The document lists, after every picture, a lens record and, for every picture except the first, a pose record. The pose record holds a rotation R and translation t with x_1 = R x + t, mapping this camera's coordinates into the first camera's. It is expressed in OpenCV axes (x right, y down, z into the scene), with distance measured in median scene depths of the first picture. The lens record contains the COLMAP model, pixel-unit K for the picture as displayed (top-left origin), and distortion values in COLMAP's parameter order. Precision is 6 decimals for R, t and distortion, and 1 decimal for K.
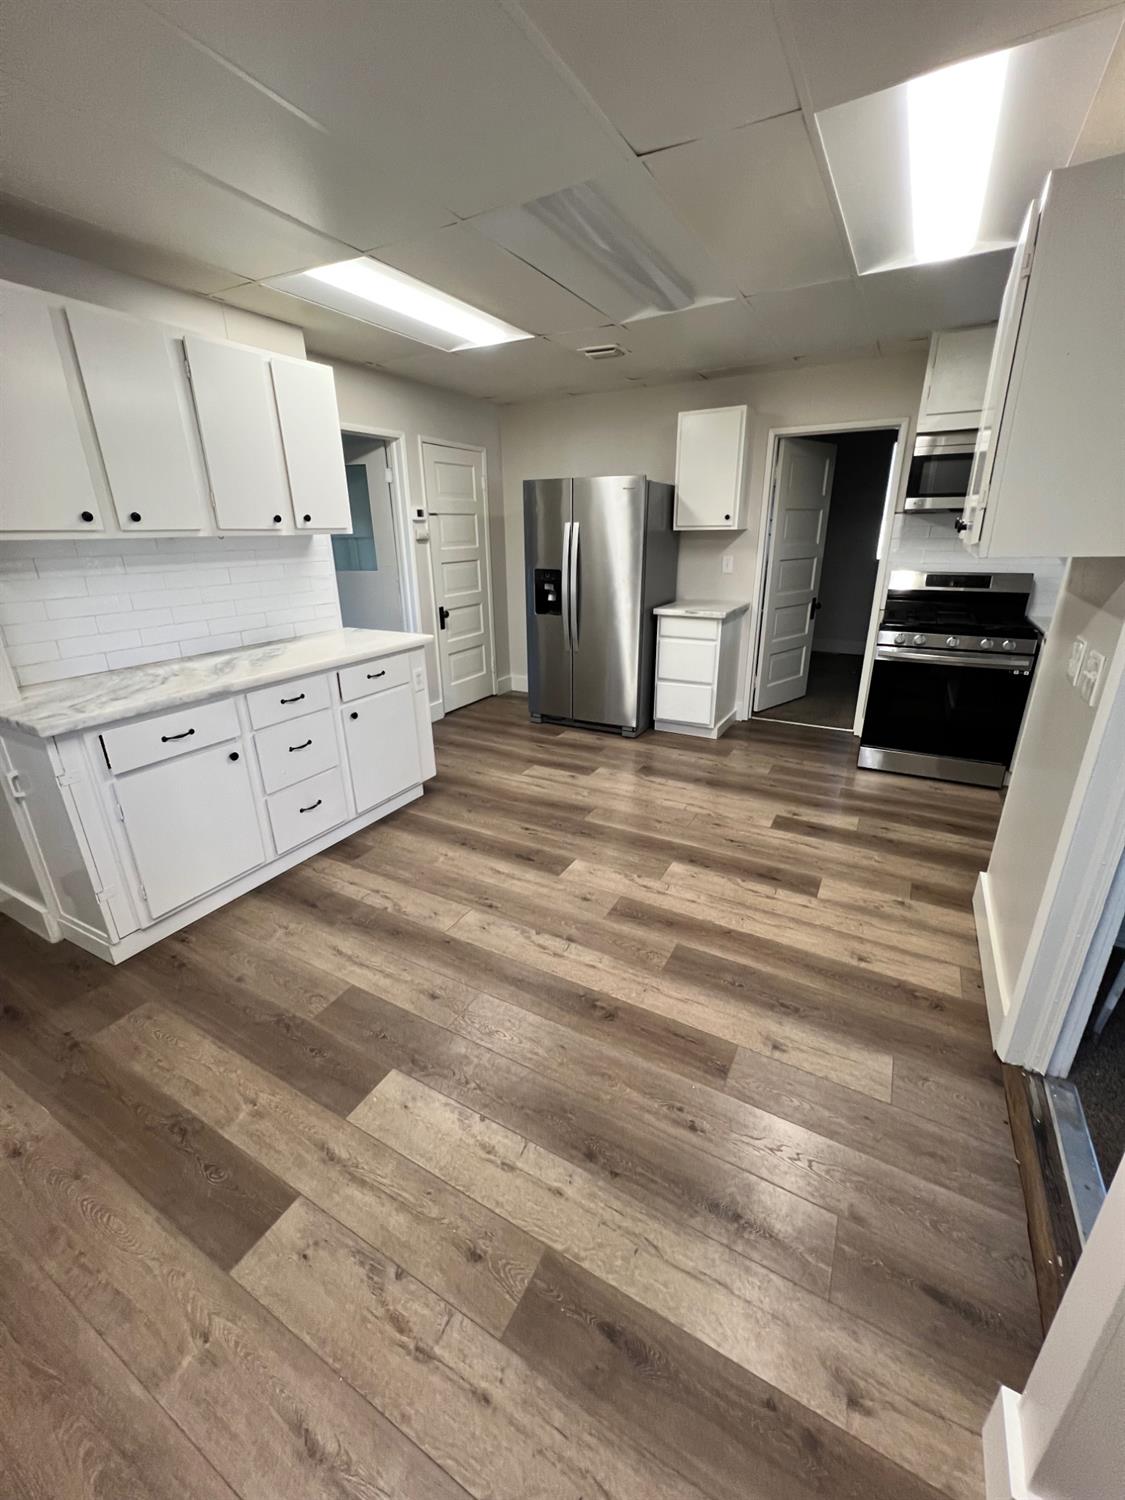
lens RADIAL K [[603.1, 0, 565.1], [0, 603.1, 752.0], [0, 0, 1]] dist [-0.001291, 0.000361]
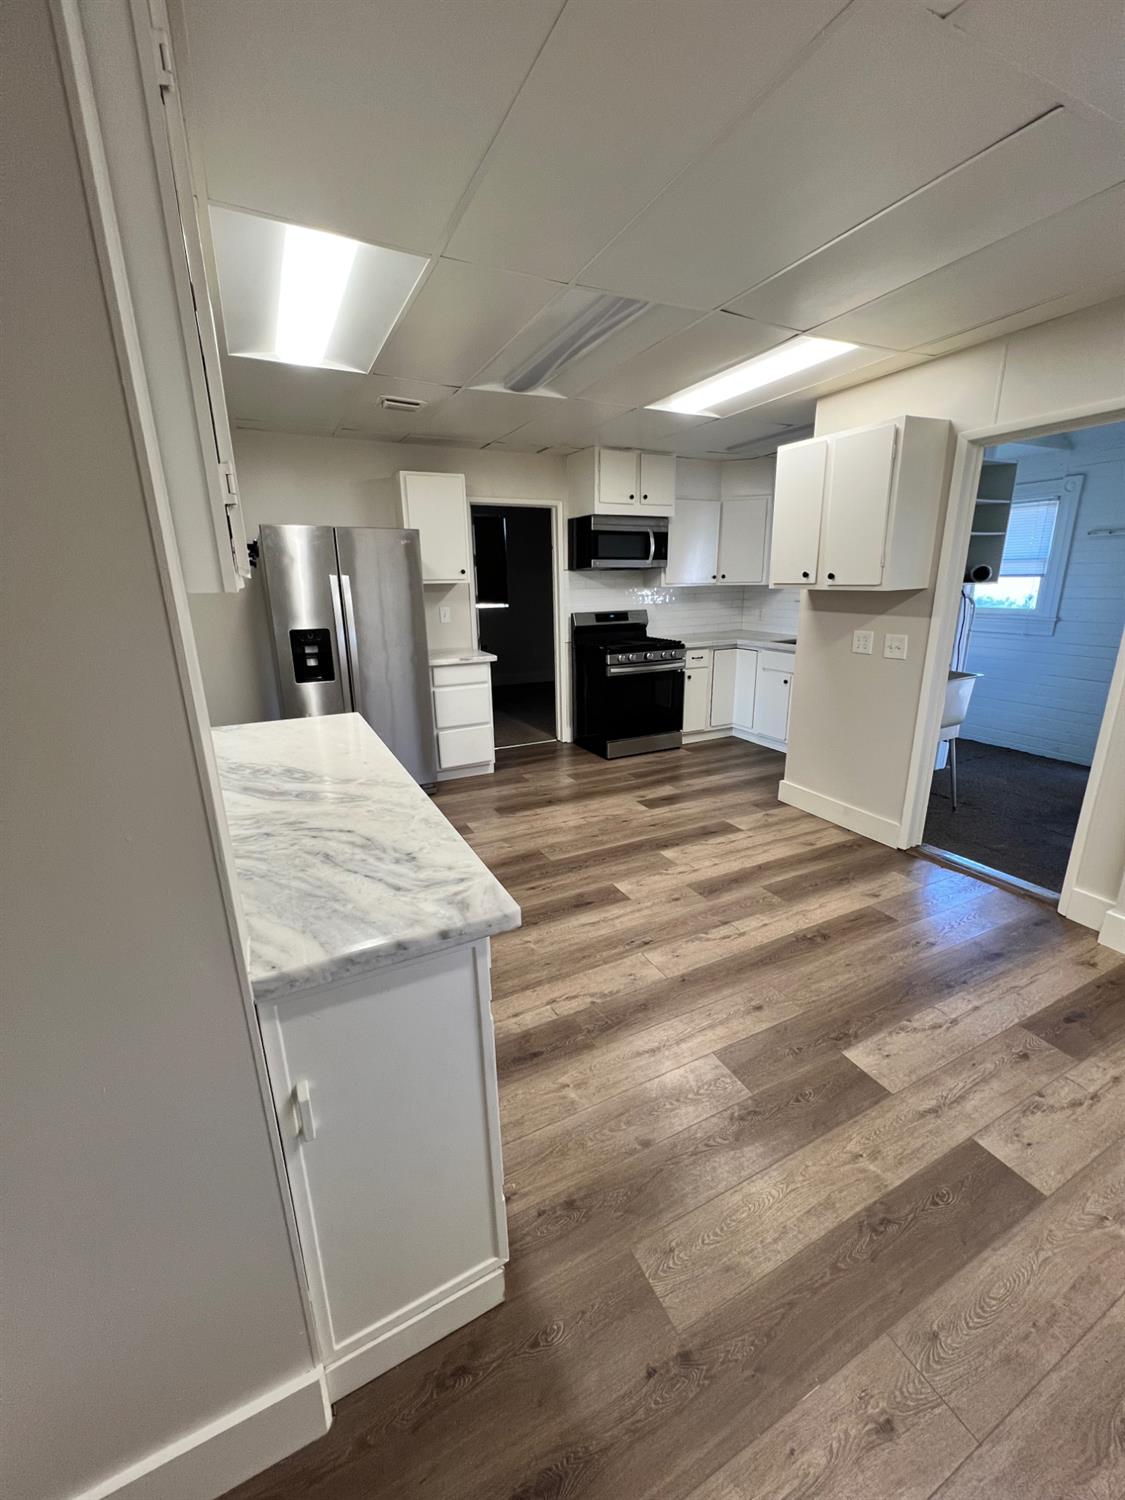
lens RADIAL K [[603.1, 0, 565.1], [0, 603.1, 752.0], [0, 0, 1]] dist [-0.001291, 0.000361]
pose [[0.562229, -0.224336, 0.795973, -0.976059], [0.294137, 0.953811, 0.061059, -0.156956], [-0.772905, 0.199795, 0.602245, 0.458308]]
